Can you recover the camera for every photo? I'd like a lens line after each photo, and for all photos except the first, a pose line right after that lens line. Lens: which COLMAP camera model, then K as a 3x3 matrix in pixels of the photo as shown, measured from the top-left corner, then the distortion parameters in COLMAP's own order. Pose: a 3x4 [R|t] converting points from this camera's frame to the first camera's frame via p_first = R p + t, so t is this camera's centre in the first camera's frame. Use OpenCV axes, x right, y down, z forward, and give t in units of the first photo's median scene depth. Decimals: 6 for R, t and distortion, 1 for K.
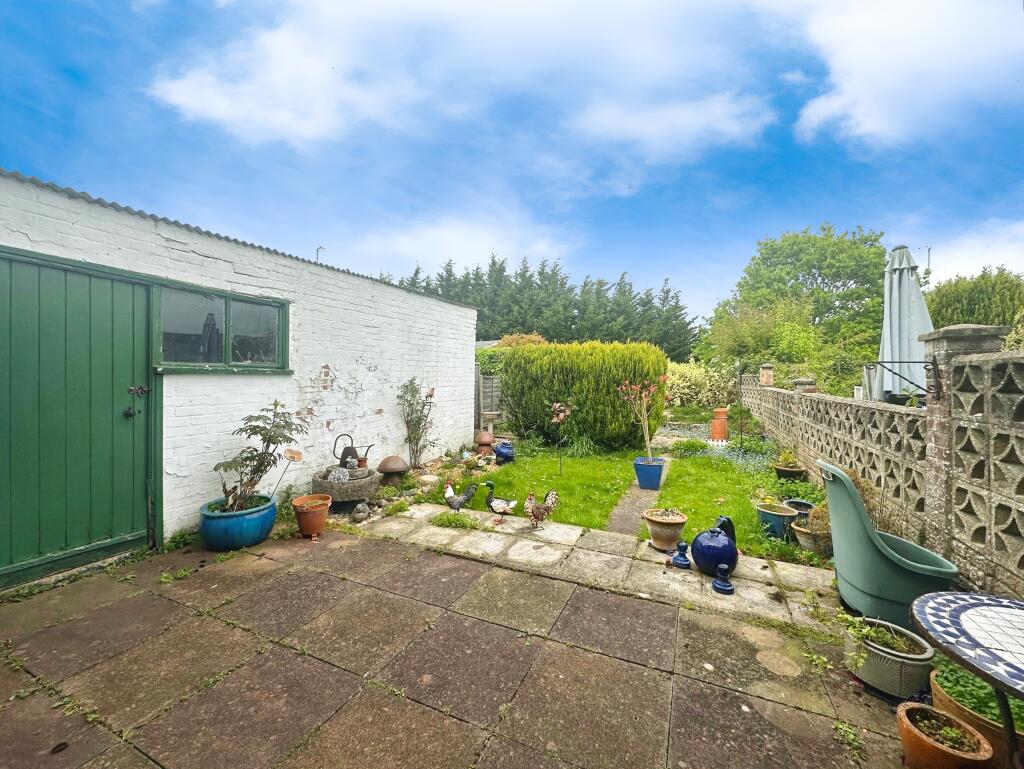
lens RADIAL K [[407.5, 0, 519.5], [0, 407.5, 383.3], [0, 0, 1]] dist [-0.004407, 0.000746]
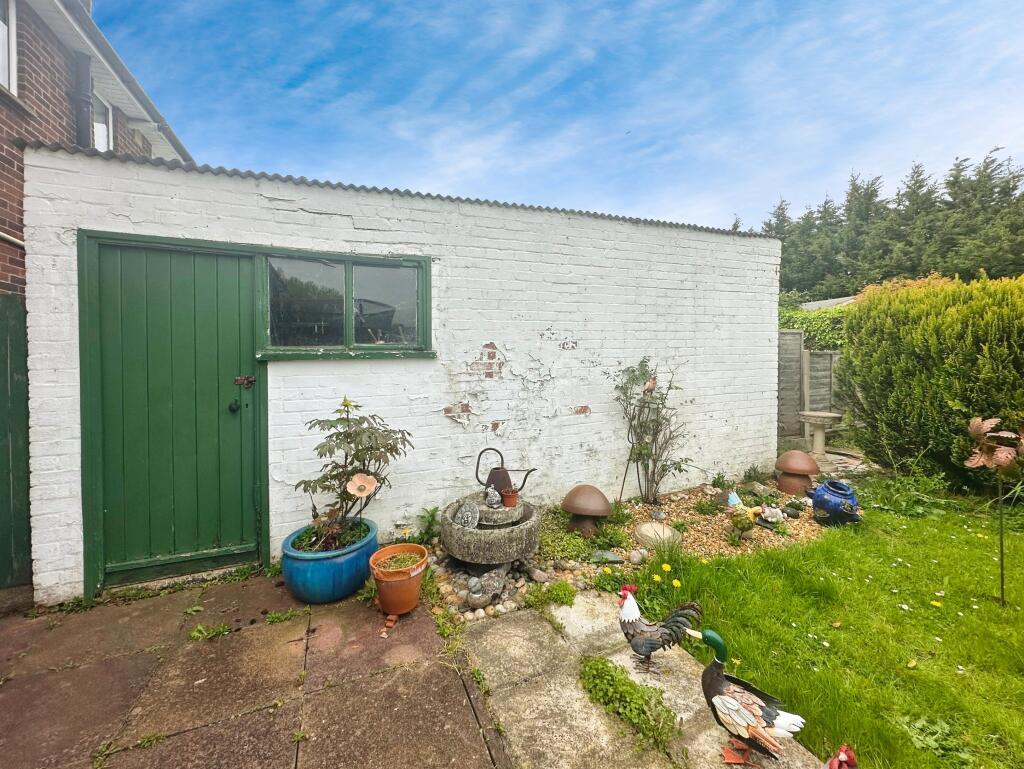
lens RADIAL K [[407.5, 0, 523.0], [0, 407.5, 361.2], [0, 0, 1]] dist [-0.004407, 0.000746]
pose [[0.718335, -0.006446, -0.695668, 0.053032], [0.008132, 0.999967, -0.000869, -0.011414], [0.695650, -0.005033, 0.718363, 0.496053]]
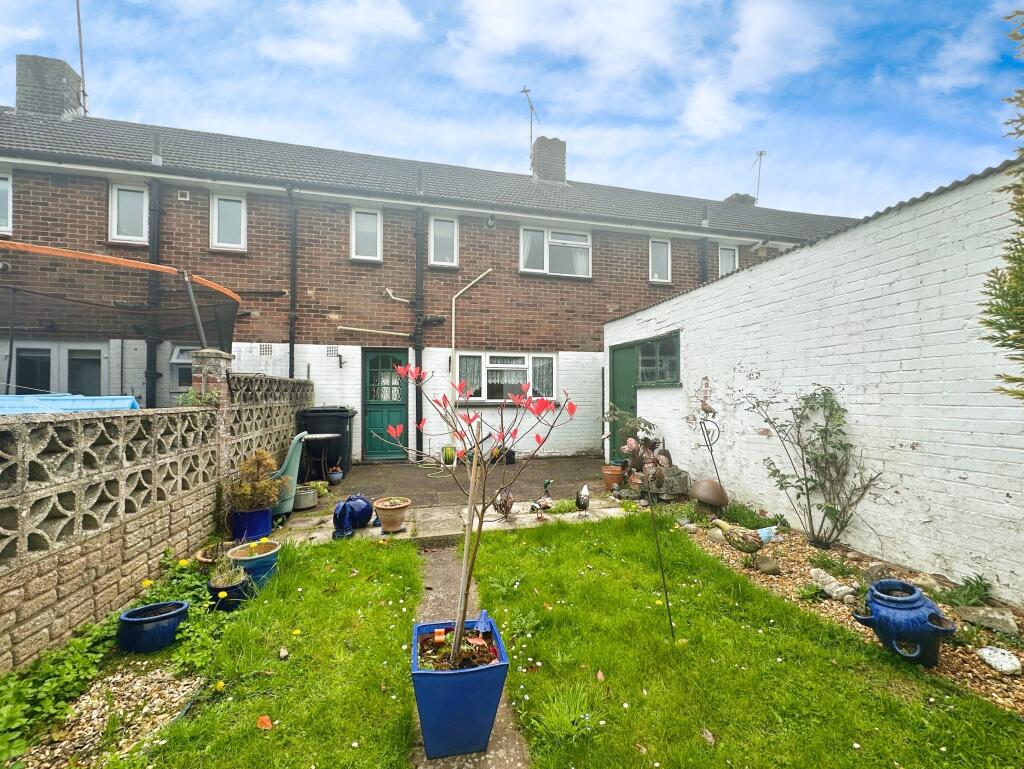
lens RADIAL K [[407.5, 0, 511.1], [0, 407.5, 387.0], [0, 0, 1]] dist [-0.004407, 0.000746]
pose [[-0.792748, -0.011318, -0.609444, 0.533952], [-0.006403, 0.999927, -0.010240, -0.003790], [0.609516, -0.004215, -0.792763, 1.428974]]
